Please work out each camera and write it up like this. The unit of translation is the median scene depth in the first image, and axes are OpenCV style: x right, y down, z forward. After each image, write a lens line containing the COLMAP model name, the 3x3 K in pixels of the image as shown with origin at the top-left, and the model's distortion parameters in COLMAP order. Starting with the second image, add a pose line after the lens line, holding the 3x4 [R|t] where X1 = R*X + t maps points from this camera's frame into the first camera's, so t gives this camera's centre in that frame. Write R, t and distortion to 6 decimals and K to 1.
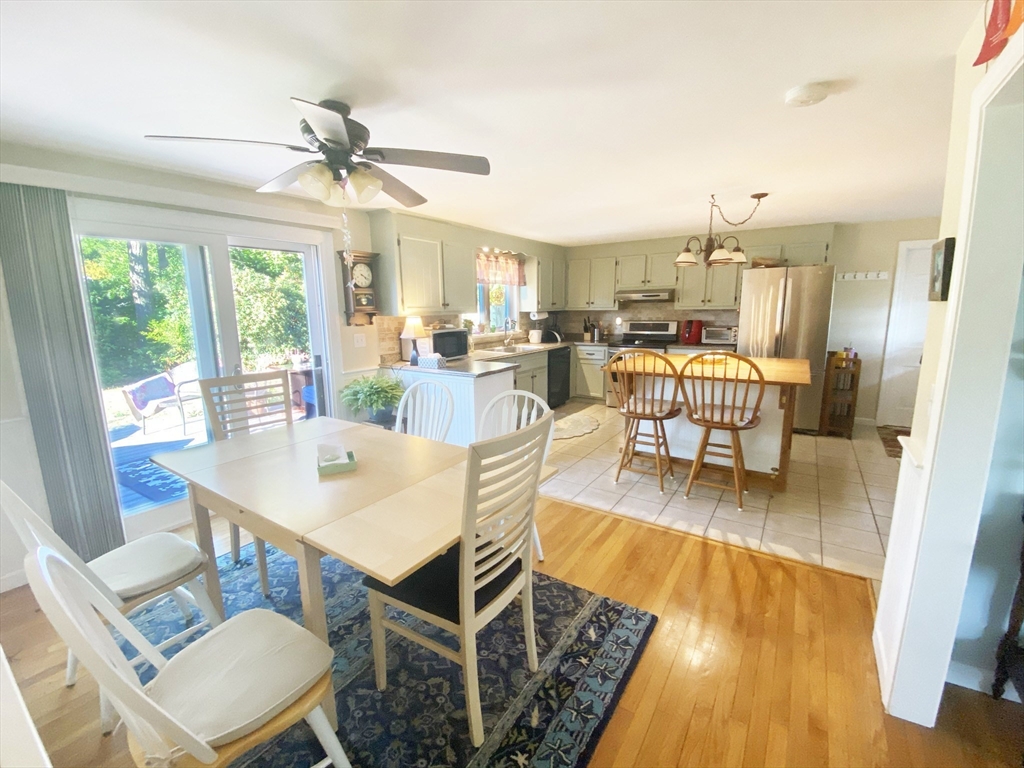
lens RADIAL K [[433.6, 0, 508.9], [0, 433.6, 384.6], [0, 0, 1]] dist [0.018370, -0.004226]
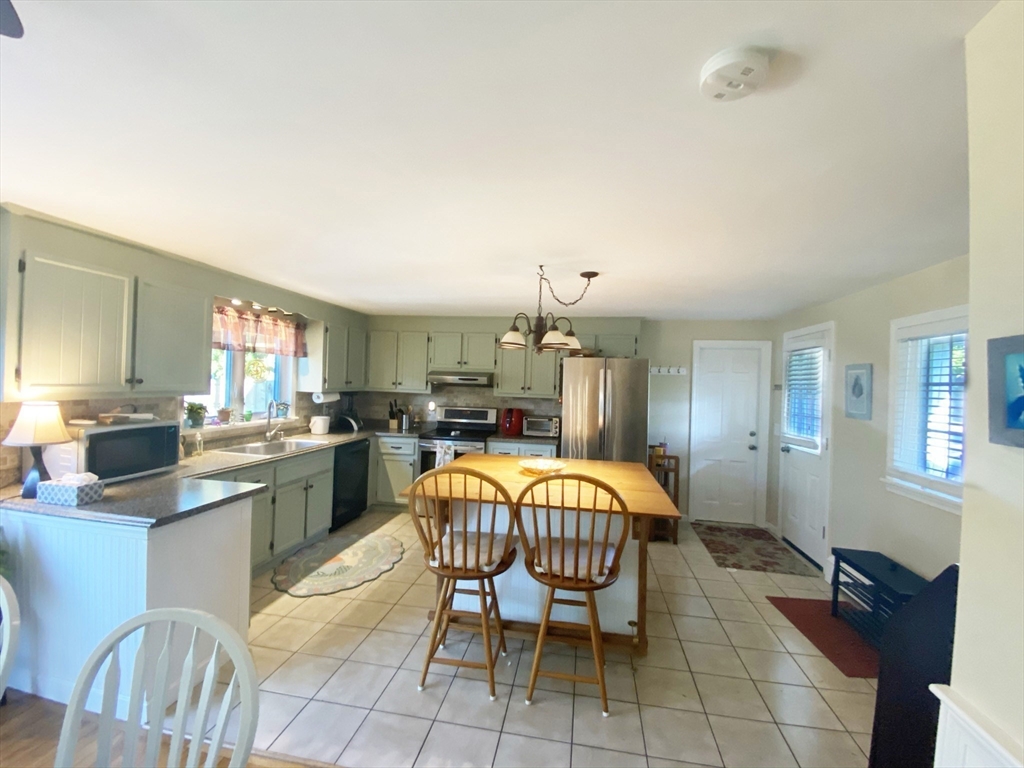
lens RADIAL K [[433.6, 0, 509.7], [0, 433.6, 382.5], [0, 0, 1]] dist [0.018370, -0.004226]
pose [[0.914845, 0.040859, 0.401733, 0.090856], [0.029175, 0.985580, -0.166679, -0.081629], [-0.402750, 0.164206, 0.900460, 0.309753]]
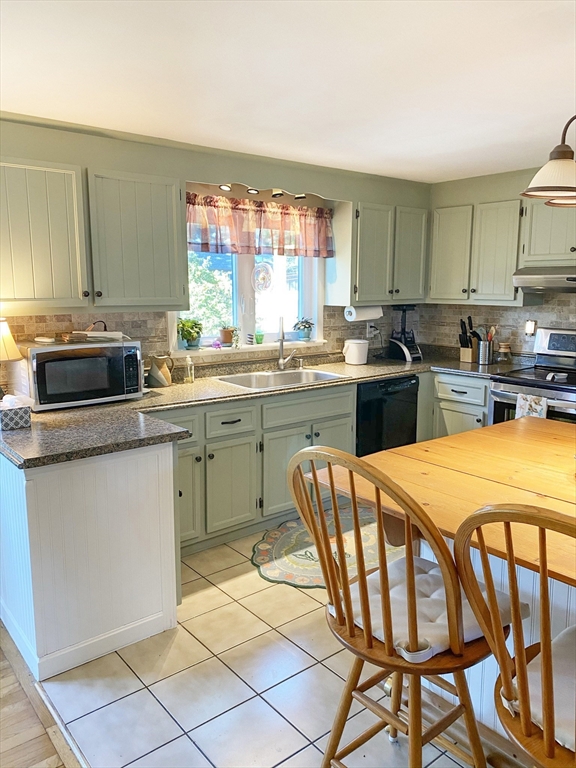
lens RADIAL K [[588.4, 0, 295.6], [0, 588.4, 380.4], [0, 0, 1]] dist [0.036049, -0.036147]
pose [[0.957106, 0.060106, -0.283436, 0.325961], [-0.064483, 0.997900, -0.006130, -0.110598], [0.282472, 0.024144, 0.958972, 0.471231]]
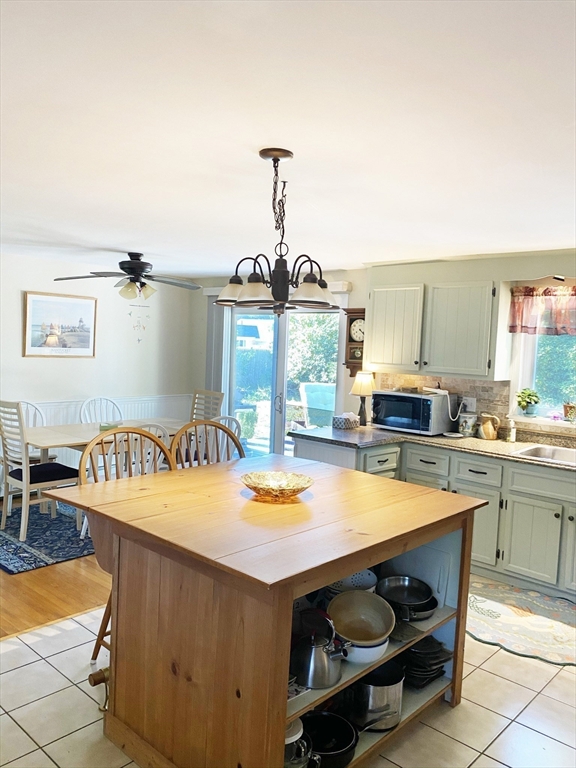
lens RADIAL K [[611.7, 0, 288.8], [0, 611.7, 387.1], [0, 0, 1]] dist [0.022102, -0.022766]
pose [[-0.151896, 0.070879, -0.985852, 1.132978], [-0.219853, 0.970015, 0.103614, -0.236335], [0.963635, 0.232481, -0.131758, 1.071478]]
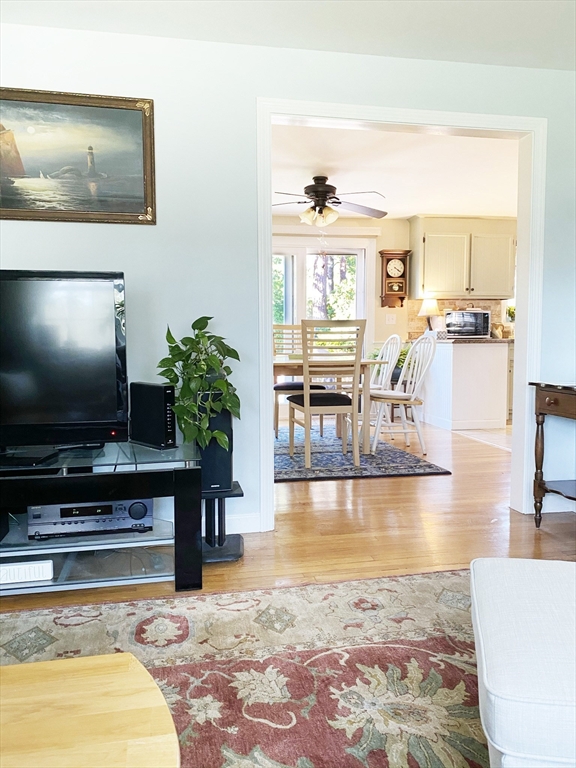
lens RADIAL K [[611.7, 0, 285.6], [0, 611.7, 385.8], [0, 0, 1]] dist [0.022102, -0.022766]
pose [[0.705364, 0.059991, -0.706302, 0.746869], [-0.126407, 0.991086, -0.042060, 0.215227], [0.697483, 0.118949, 0.706660, -0.476370]]
